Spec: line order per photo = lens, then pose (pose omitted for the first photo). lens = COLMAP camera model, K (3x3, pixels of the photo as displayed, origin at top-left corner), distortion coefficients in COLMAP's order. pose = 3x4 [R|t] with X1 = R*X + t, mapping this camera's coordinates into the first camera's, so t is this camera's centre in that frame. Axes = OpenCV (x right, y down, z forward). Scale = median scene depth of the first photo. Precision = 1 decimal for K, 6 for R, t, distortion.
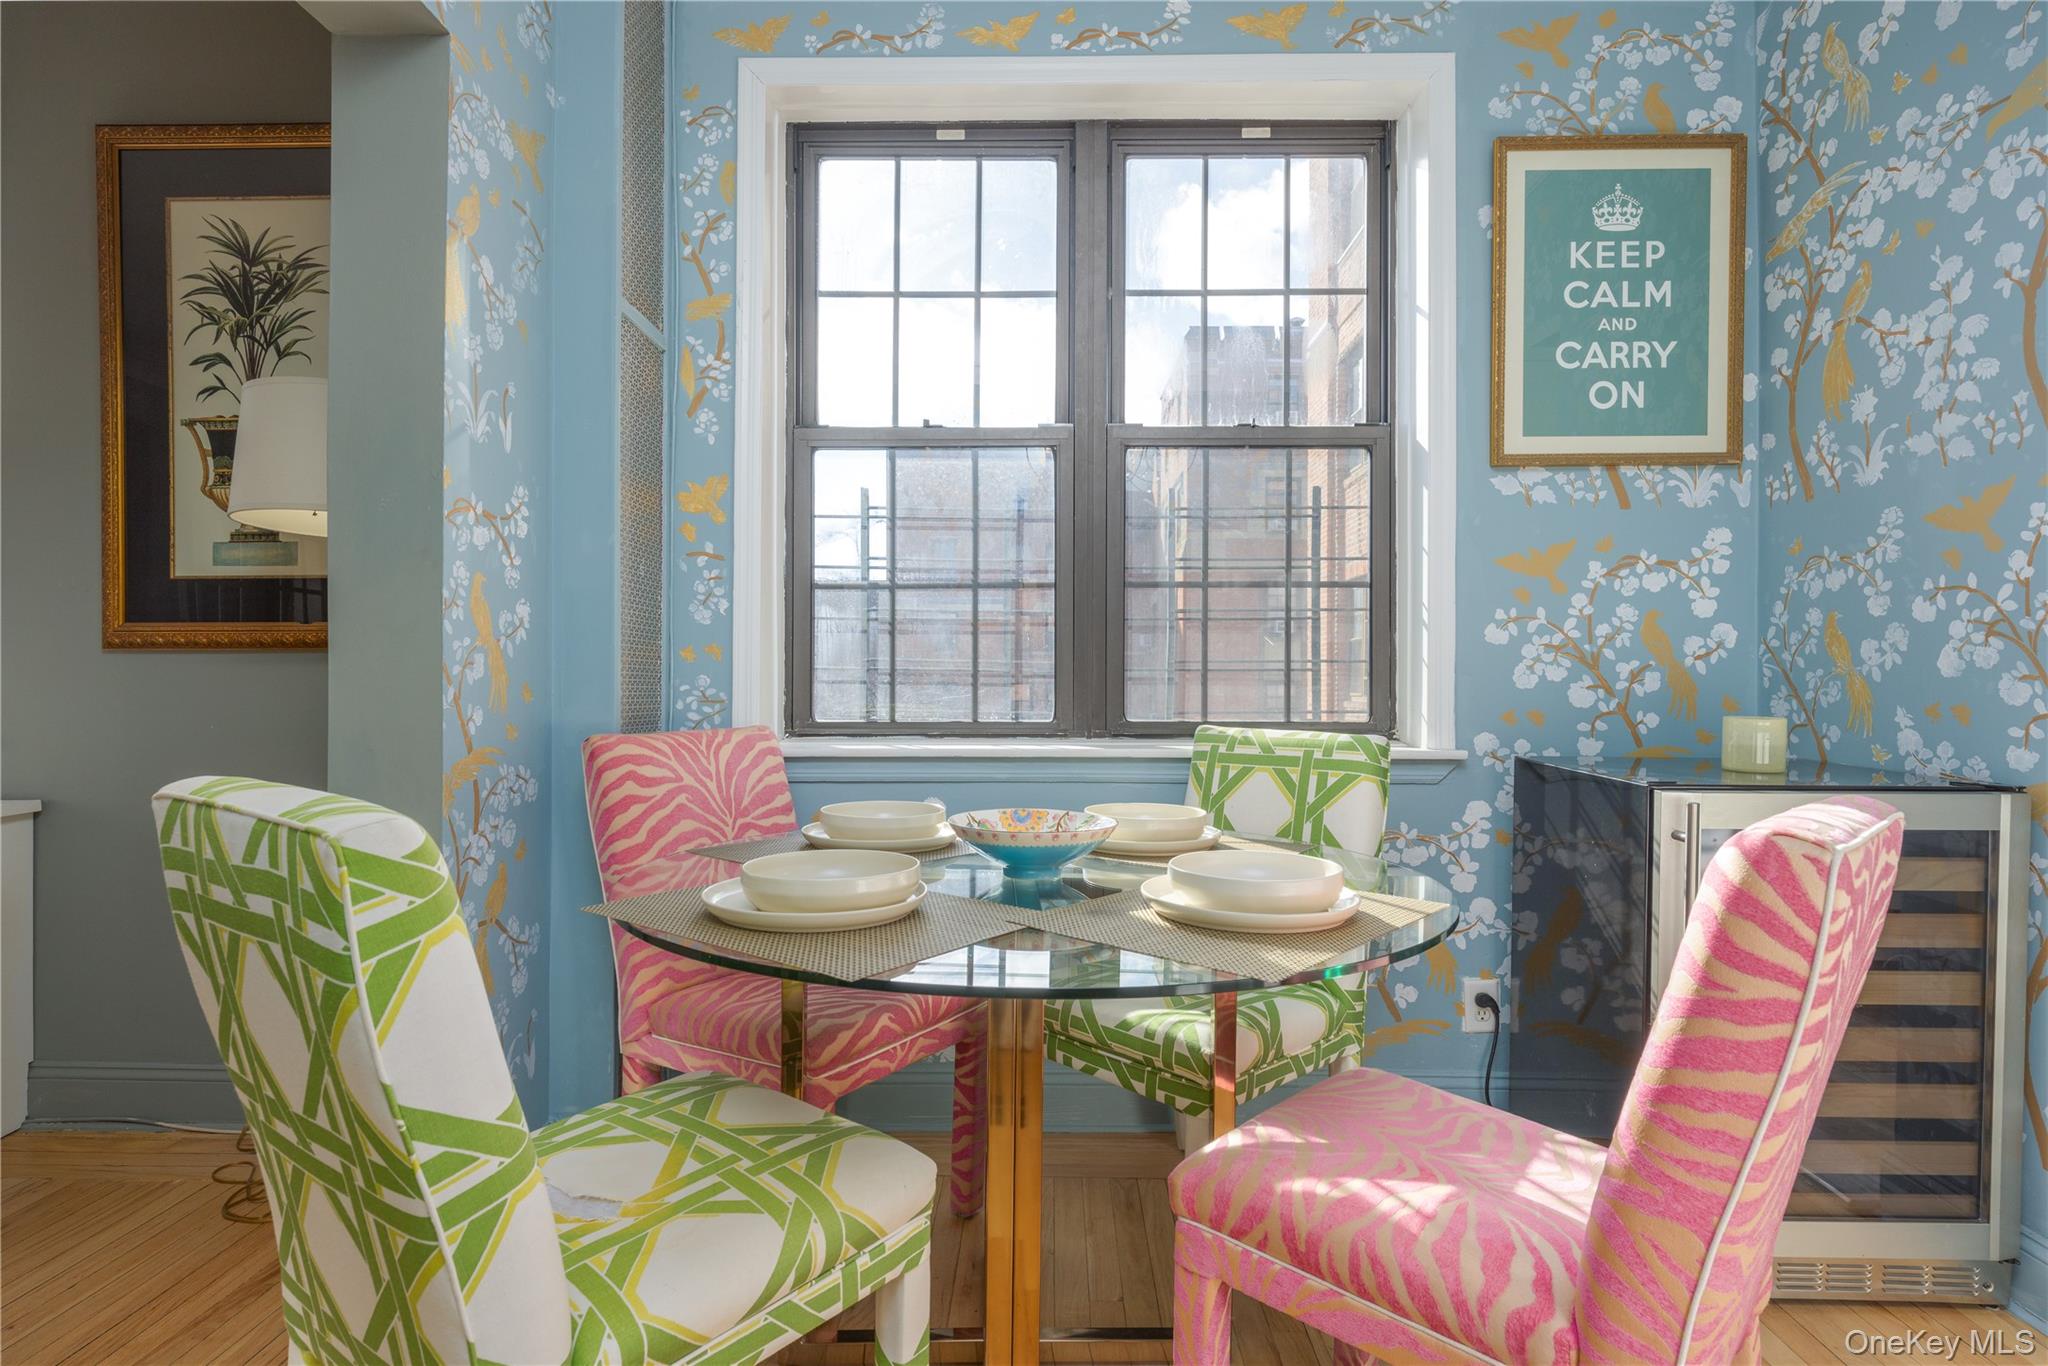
lens RADIAL K [[1060.4, 0, 1017.2], [0, 1060.4, 690.1], [0, 0, 1]] dist [-0.018600, 0.001109]
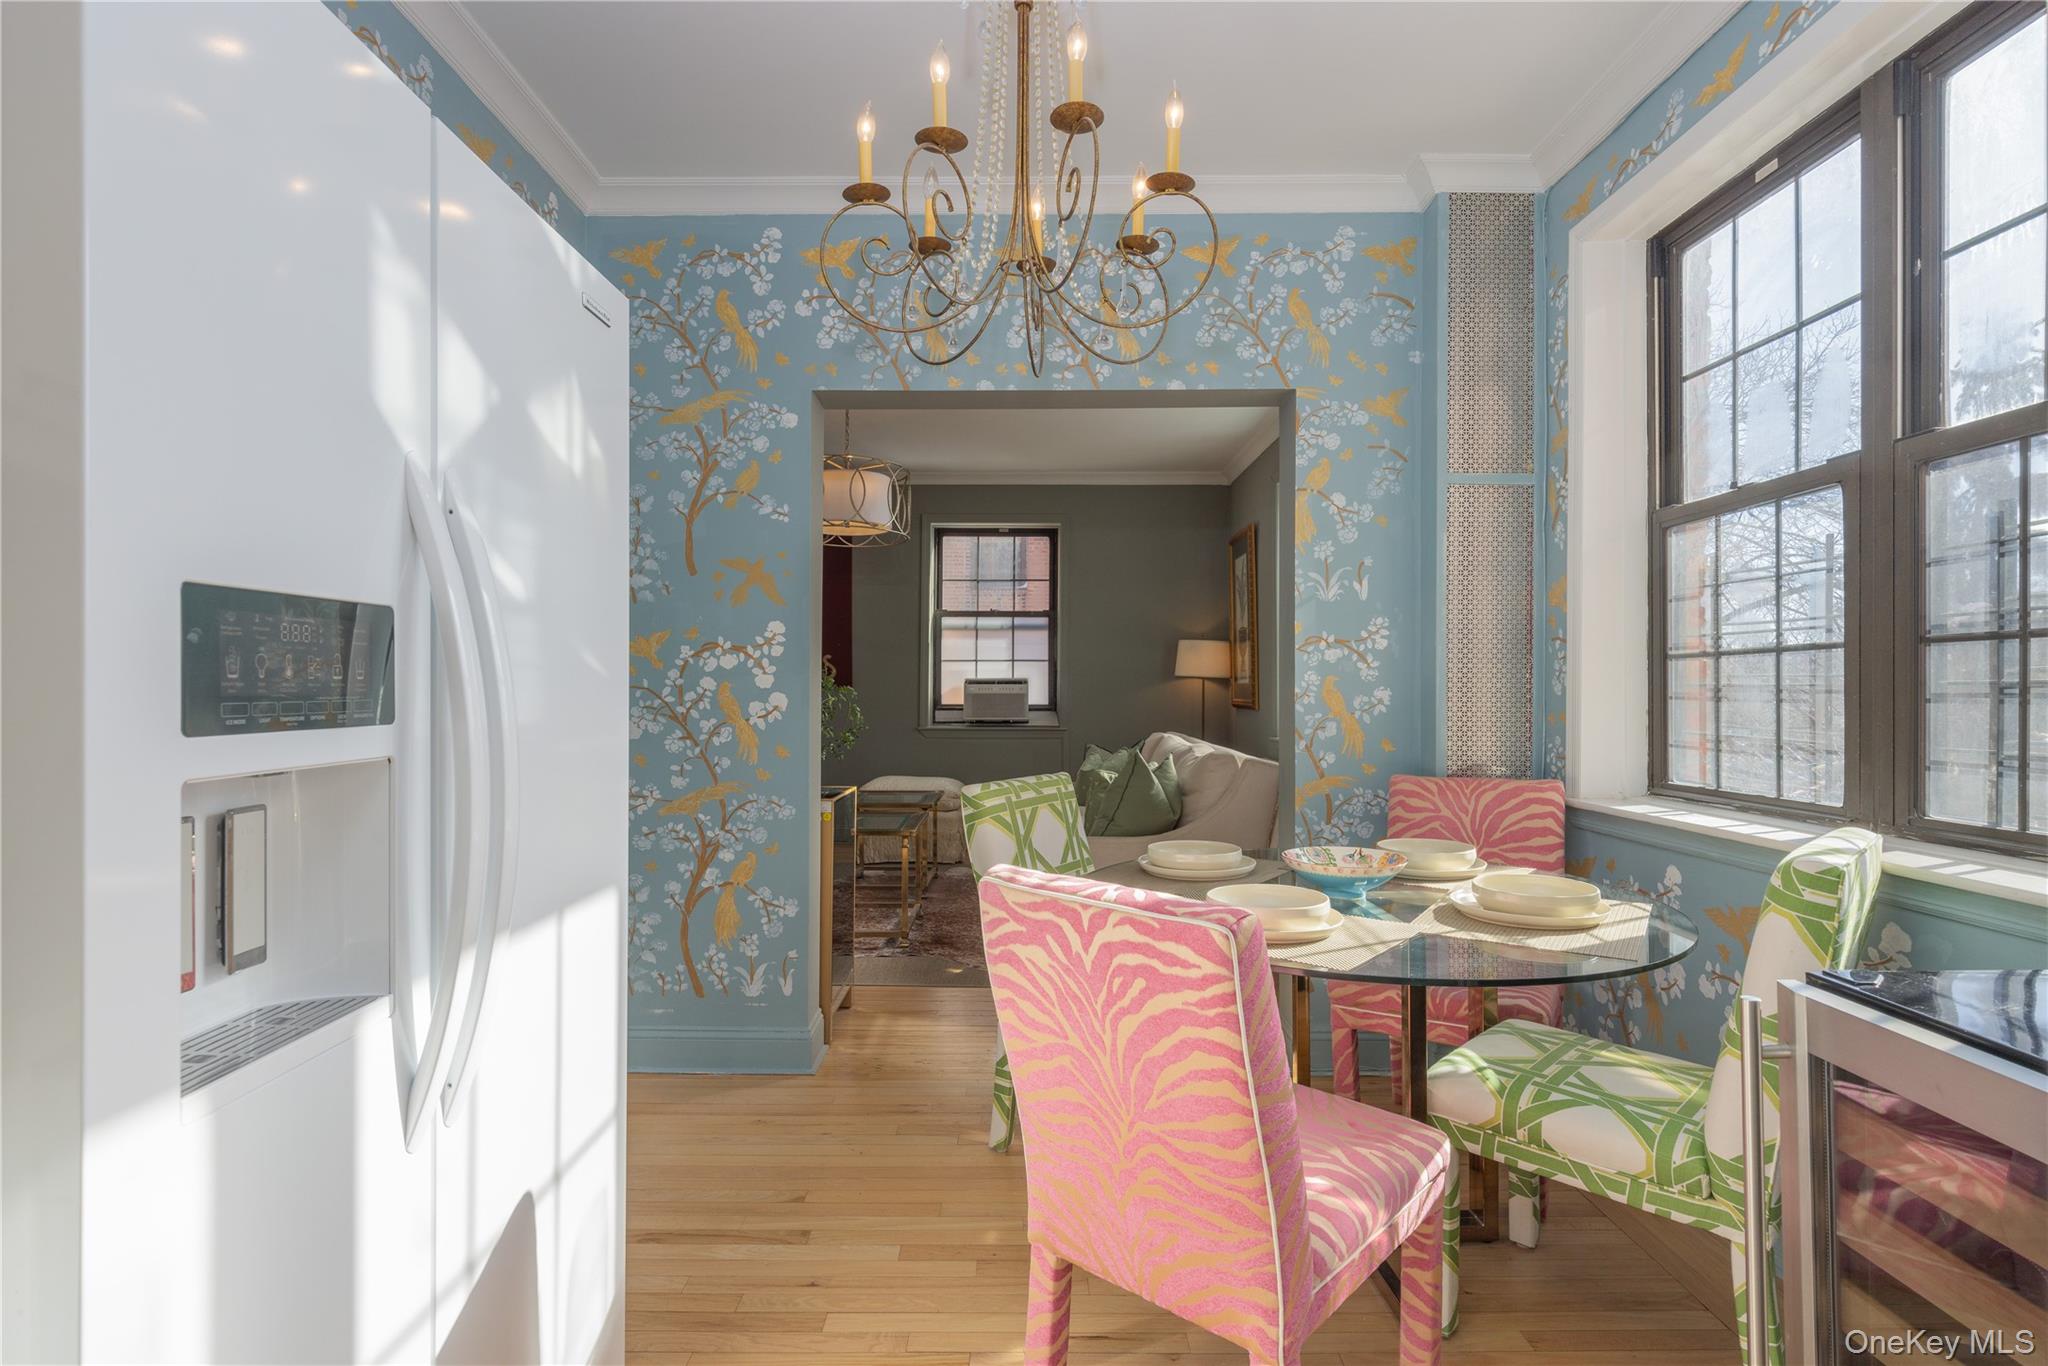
lens RADIAL K [[948.4, 0, 1021.6], [0, 948.4, 676.0], [0, 0, 1]] dist [-0.006151, -0.002070]
pose [[0.035183, -0.024431, -0.999082, 0.764250], [-0.008909, 0.999654, -0.024759, -0.049377], [0.999341, 0.009772, 0.034953, 0.318256]]
